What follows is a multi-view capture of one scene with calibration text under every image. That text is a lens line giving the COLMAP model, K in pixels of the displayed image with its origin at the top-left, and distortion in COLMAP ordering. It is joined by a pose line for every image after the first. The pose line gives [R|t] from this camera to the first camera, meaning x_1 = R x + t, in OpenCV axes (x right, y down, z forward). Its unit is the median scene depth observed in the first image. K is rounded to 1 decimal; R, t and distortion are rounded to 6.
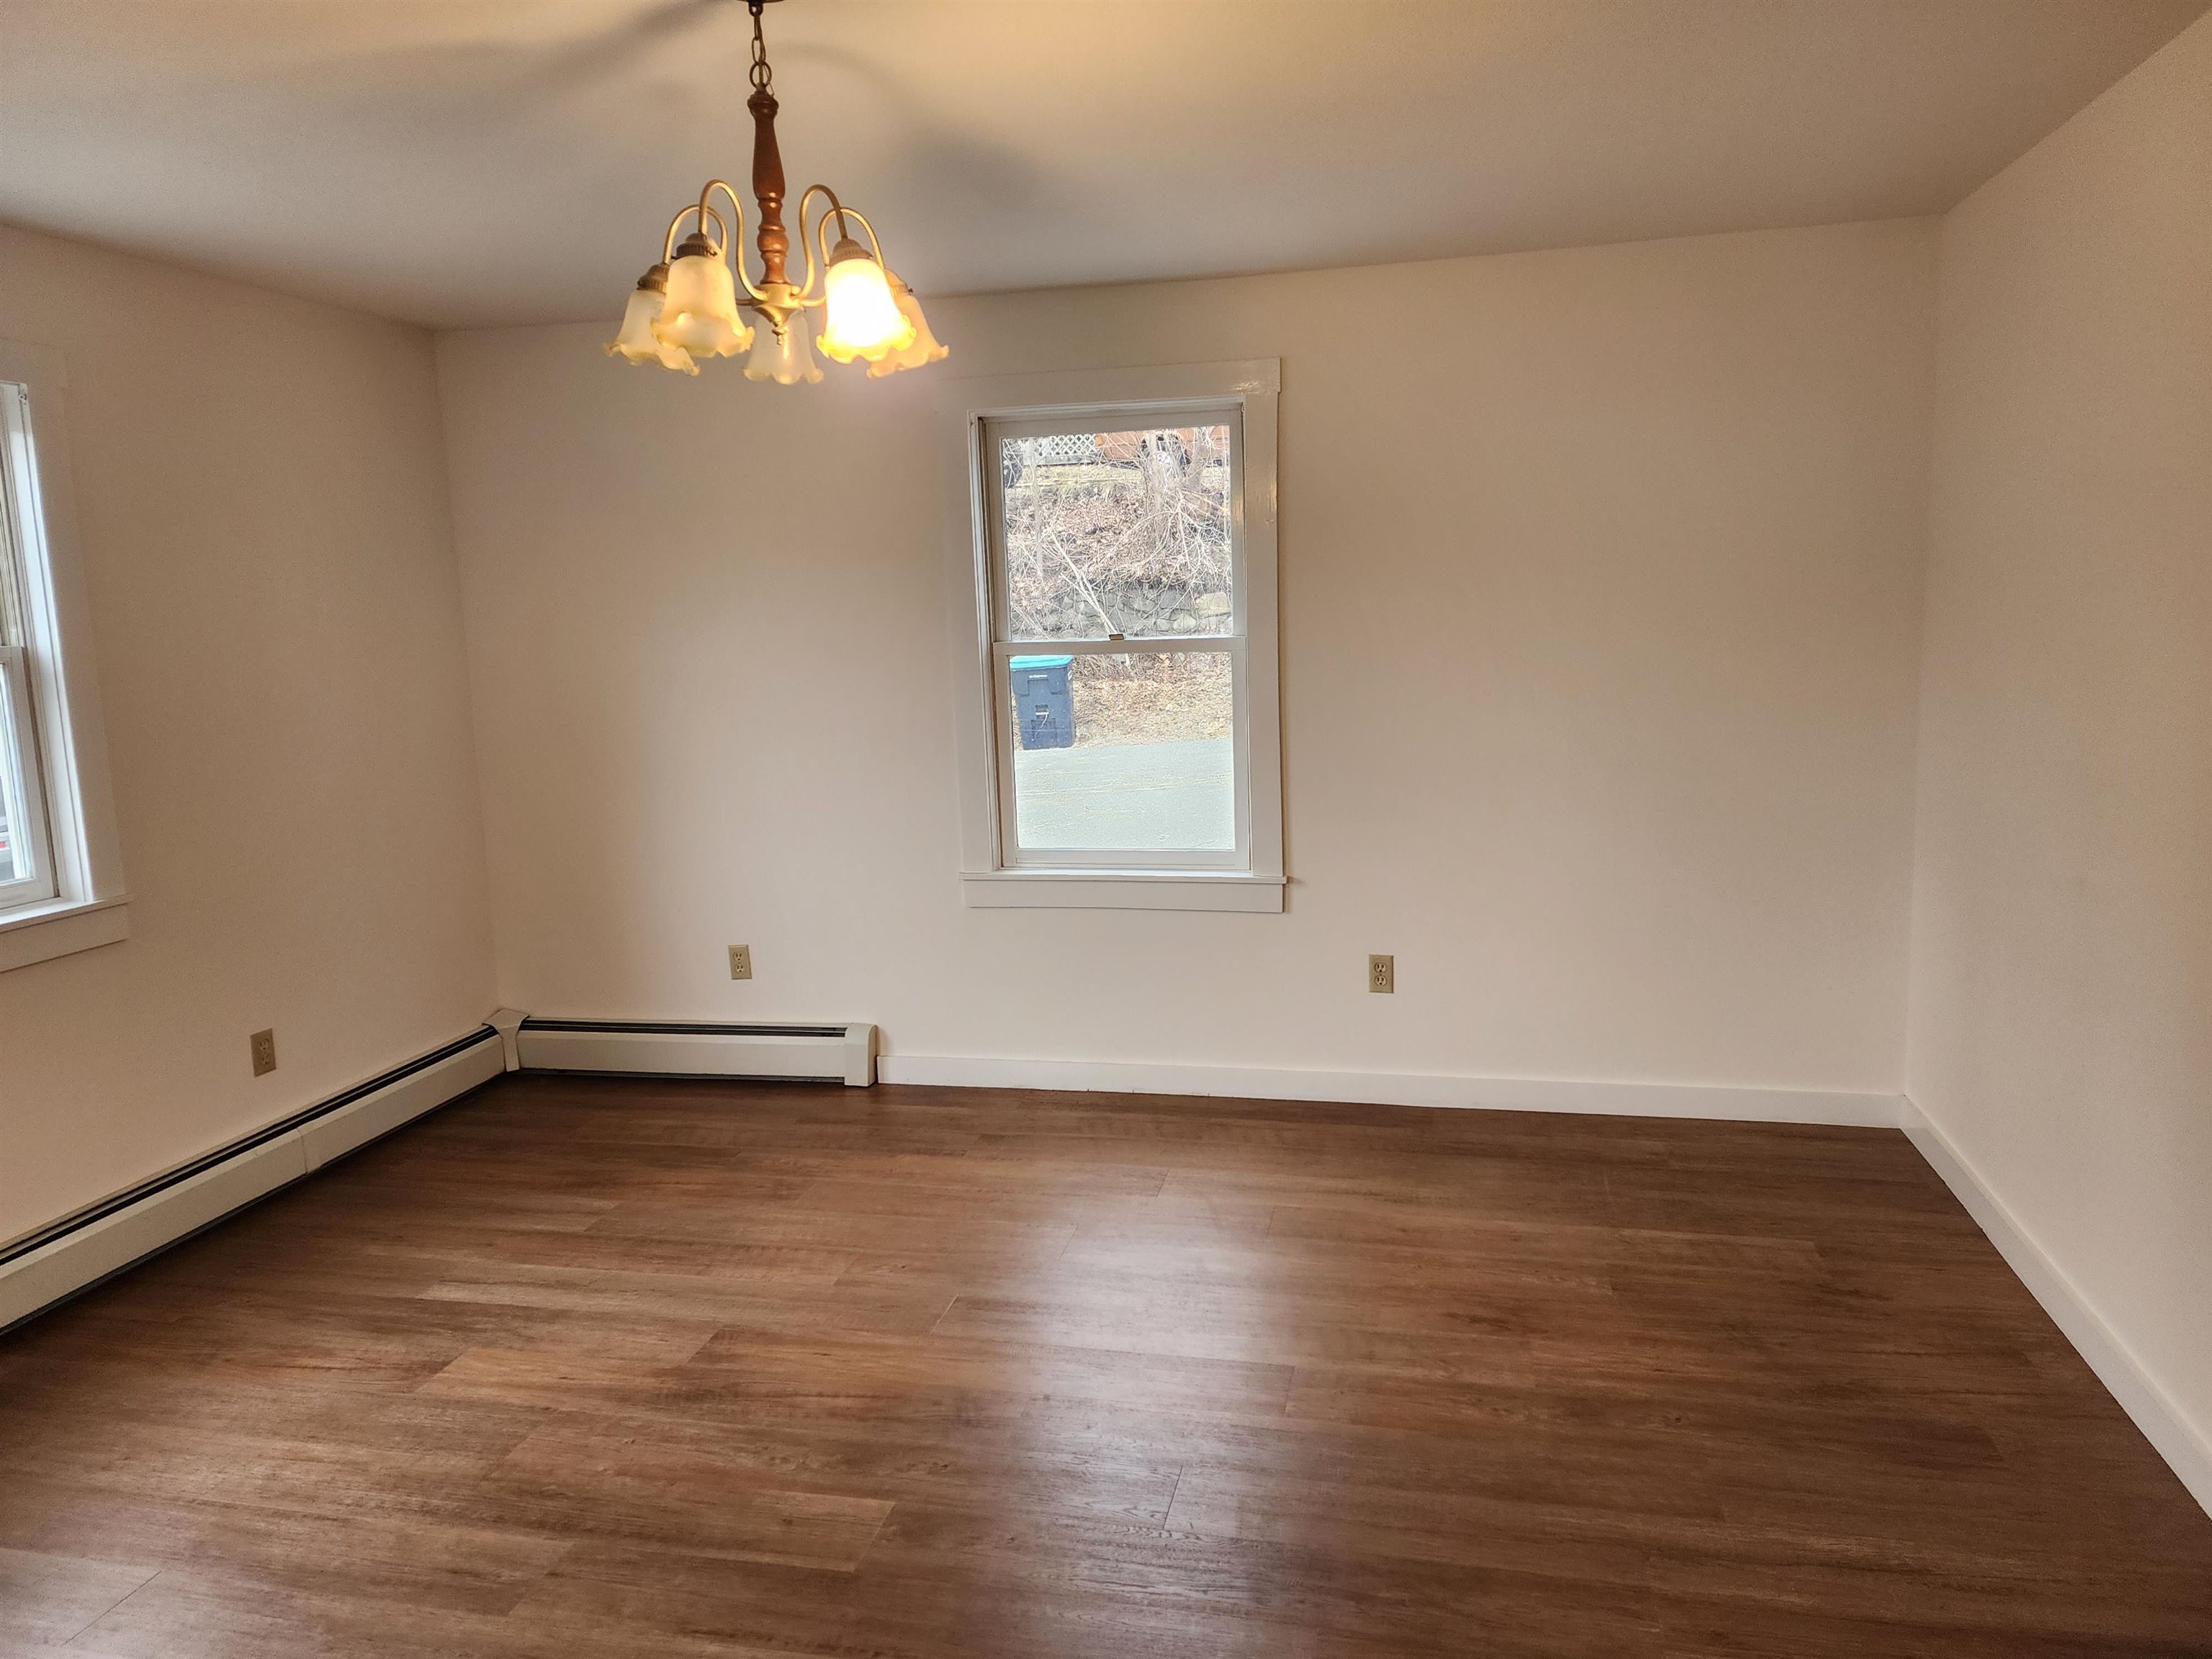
lens RADIAL K [[1434.4, 0, 1104.4], [0, 1434.4, 834.5], [0, 0, 1]] dist [0.082205, -0.073178]
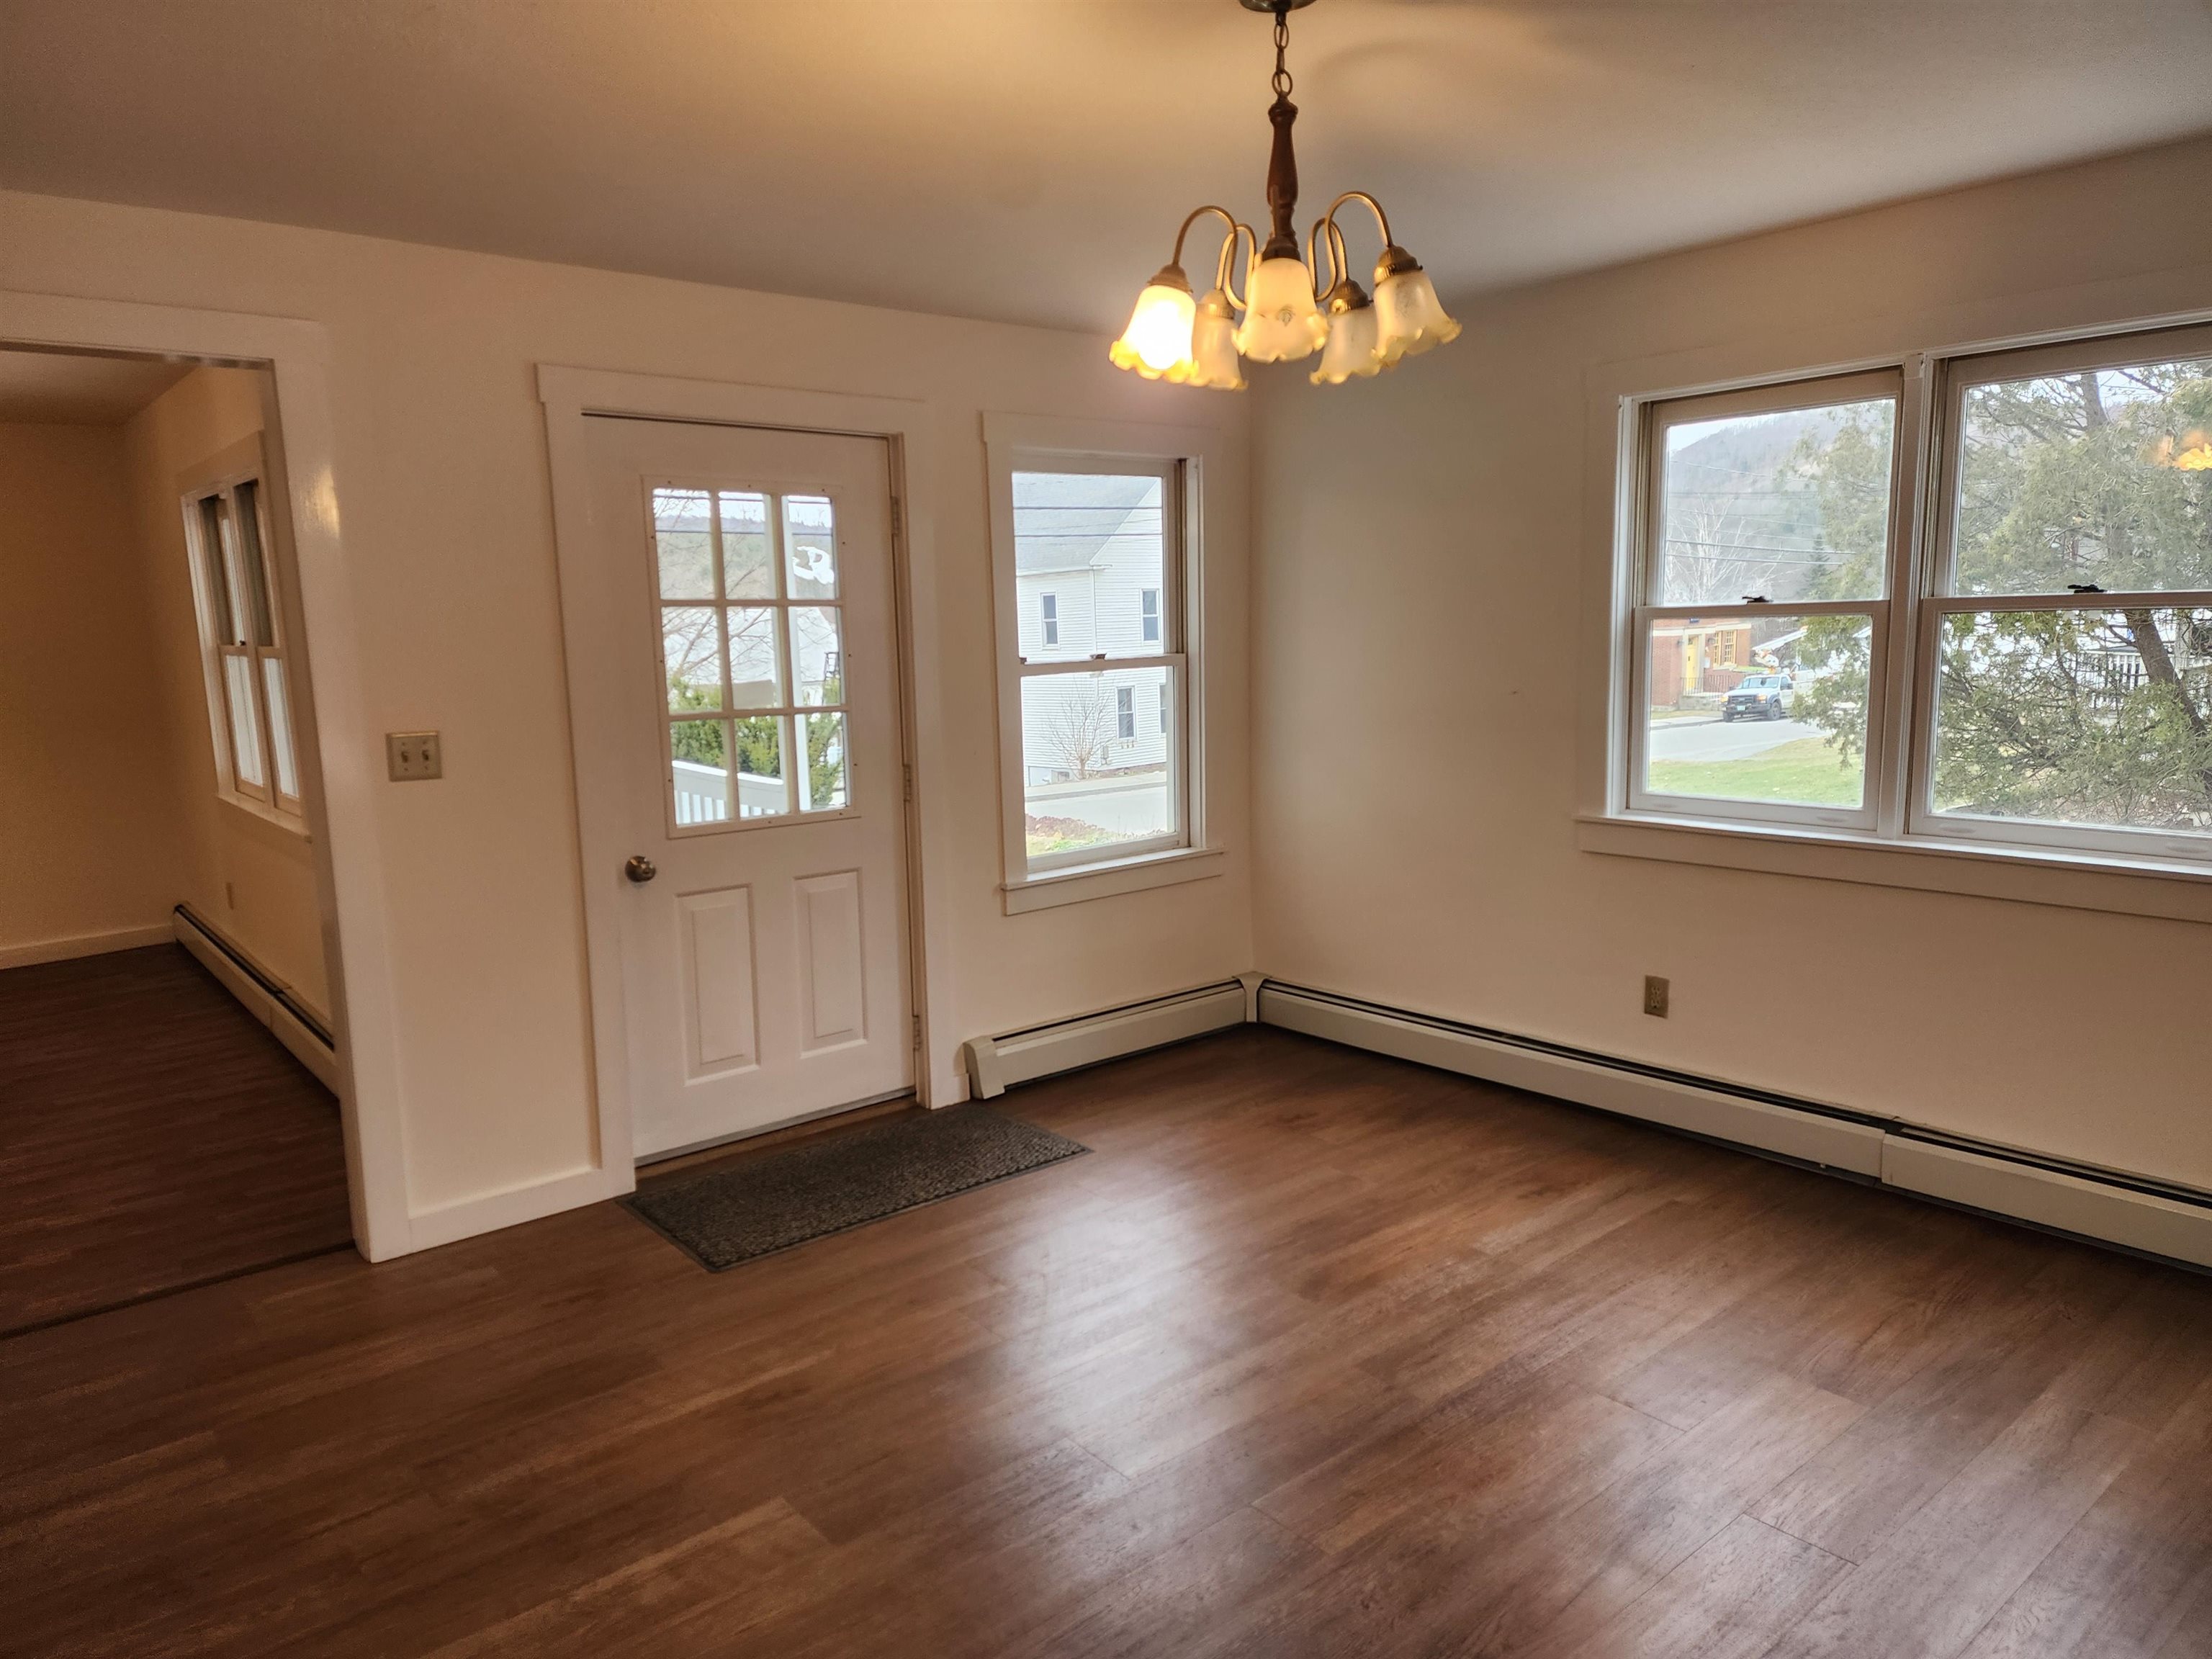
lens RADIAL K [[1434.4, 0, 1104.4], [0, 1434.4, 834.5], [0, 0, 1]] dist [0.082205, -0.073178]
pose [[-0.604368, 0.170546, -0.778237, 0.617331], [-0.075457, 0.960175, 0.269016, -0.243269], [0.793124, 0.221308, -0.567430, 1.341335]]
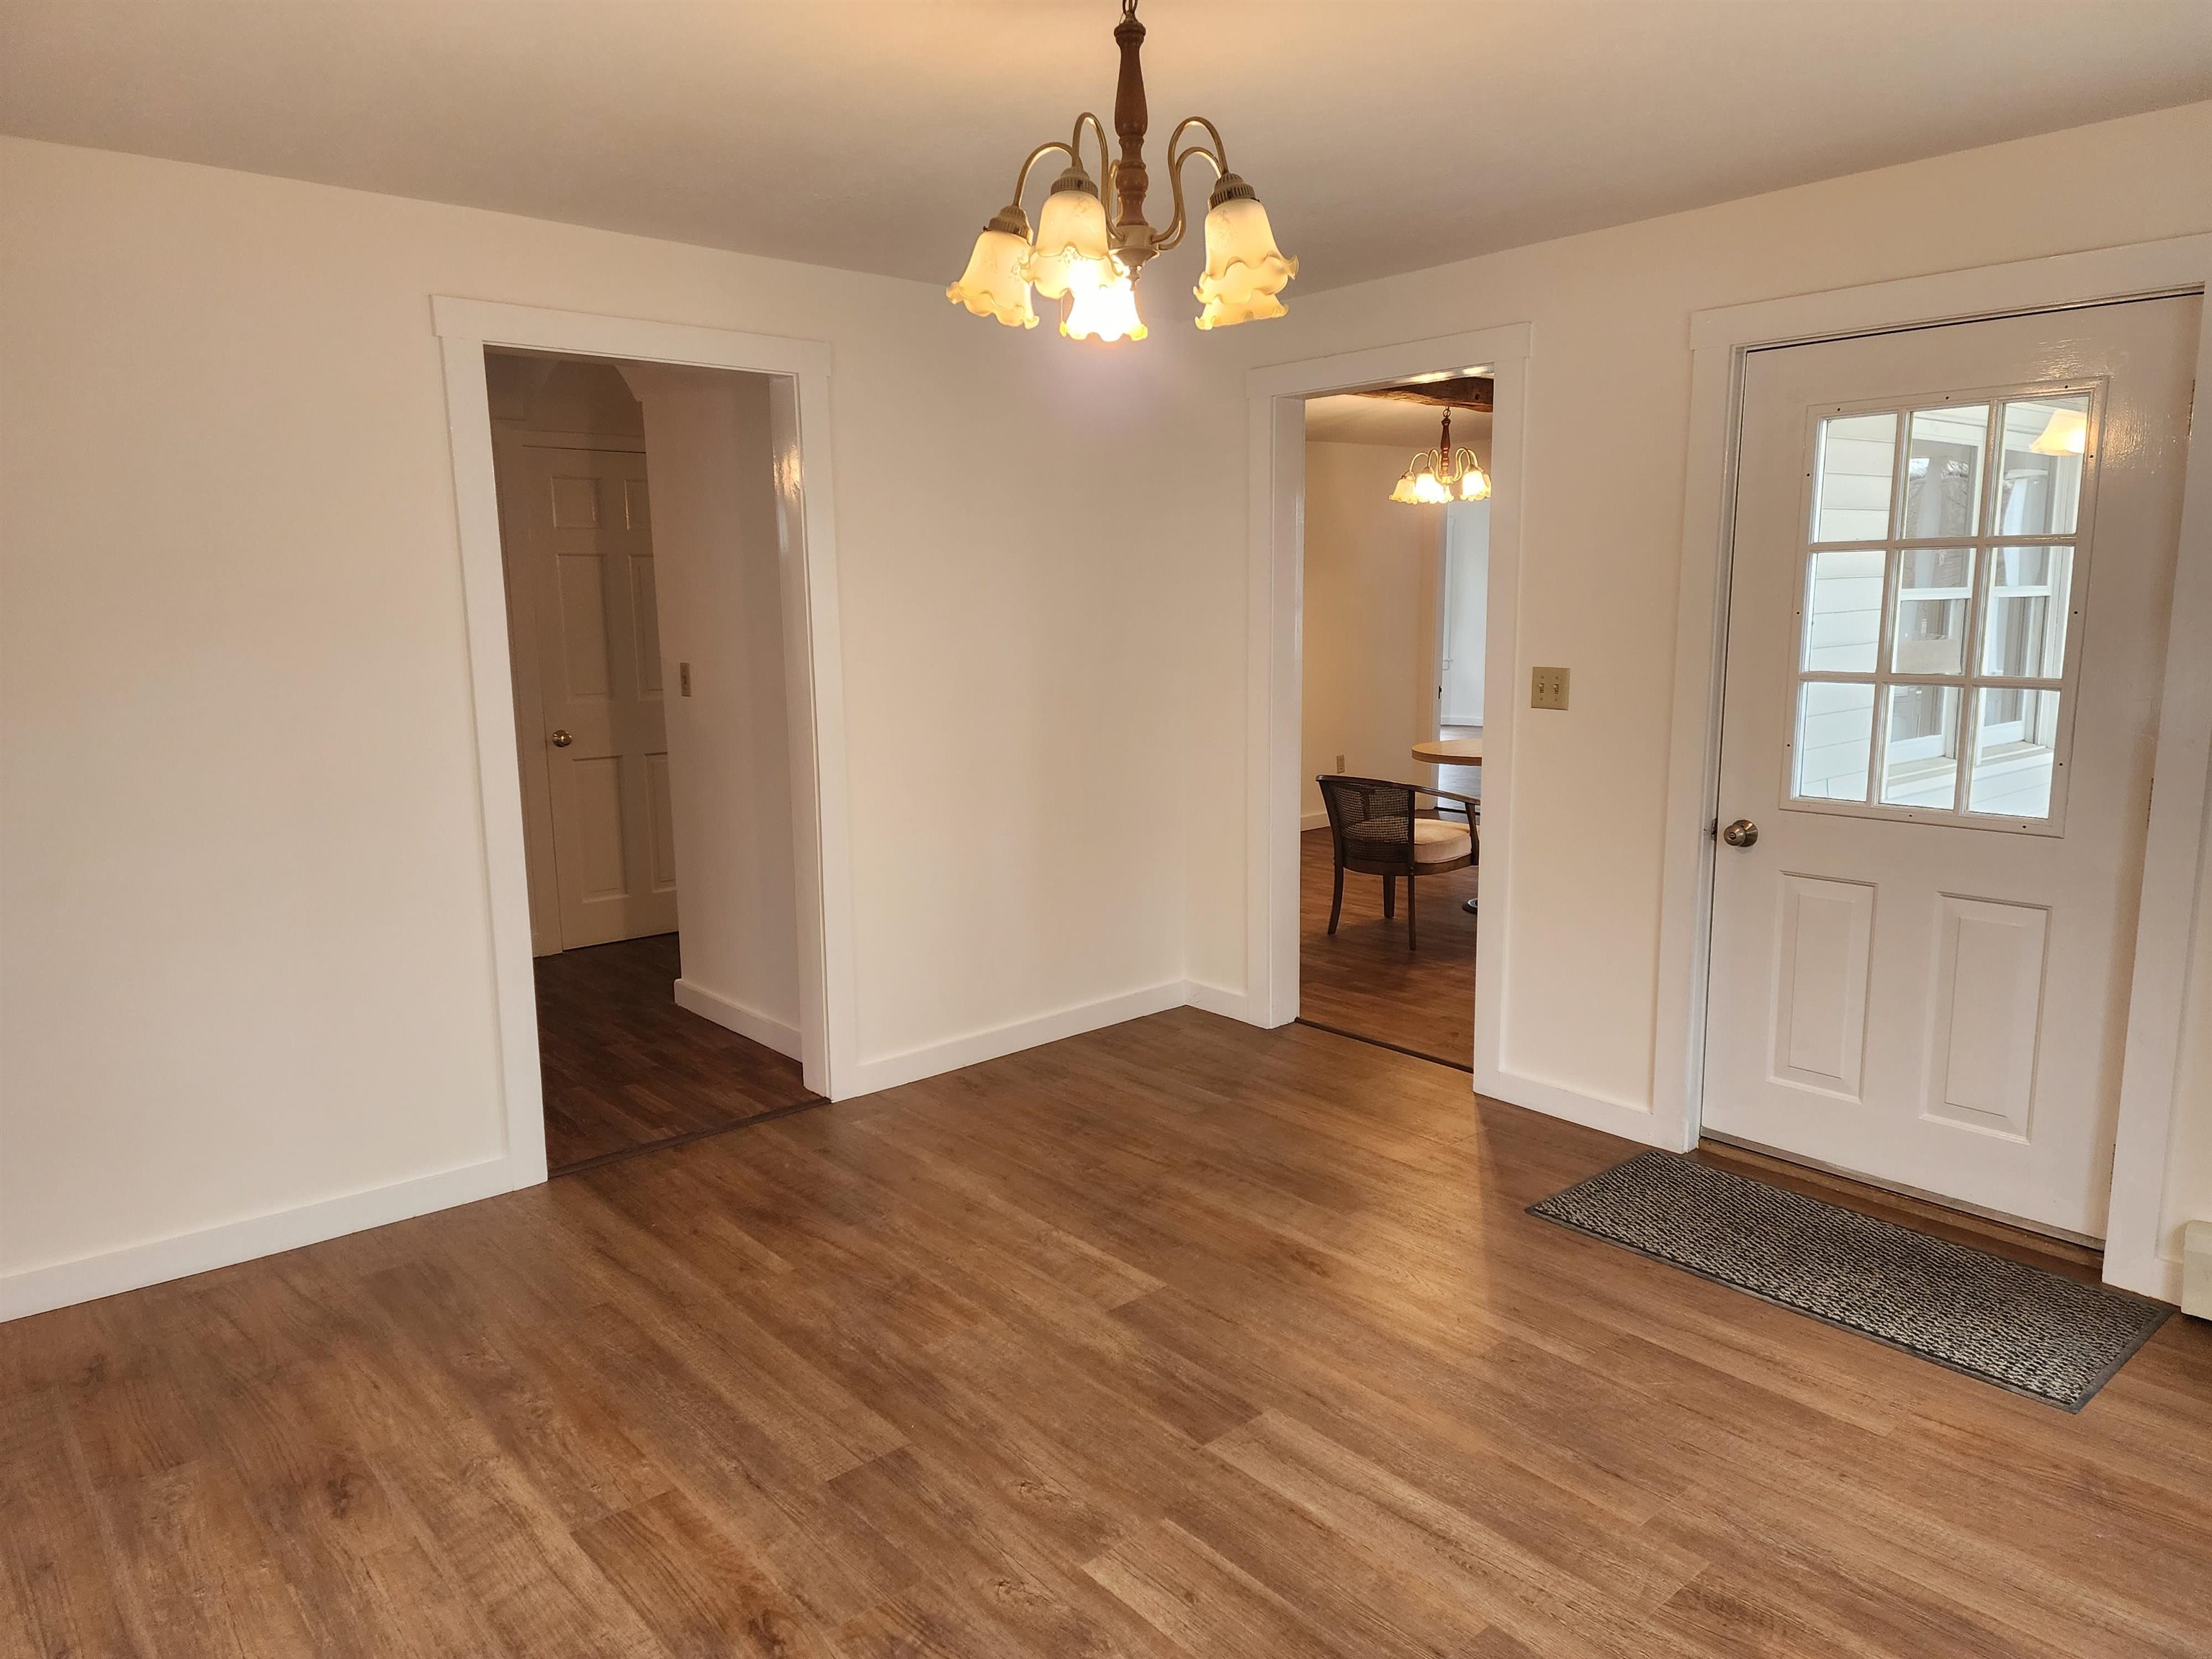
lens RADIAL K [[1464.0, 0, 1106.0], [0, 1464.0, 829.5], [0, 0, 1]] dist [0.003886, 0.001307]
pose [[-0.802901, -0.049140, 0.594084, -0.686175], [0.130230, 0.958064, 0.255251, -0.215435], [-0.581713, 0.282309, -0.762831, 1.580353]]
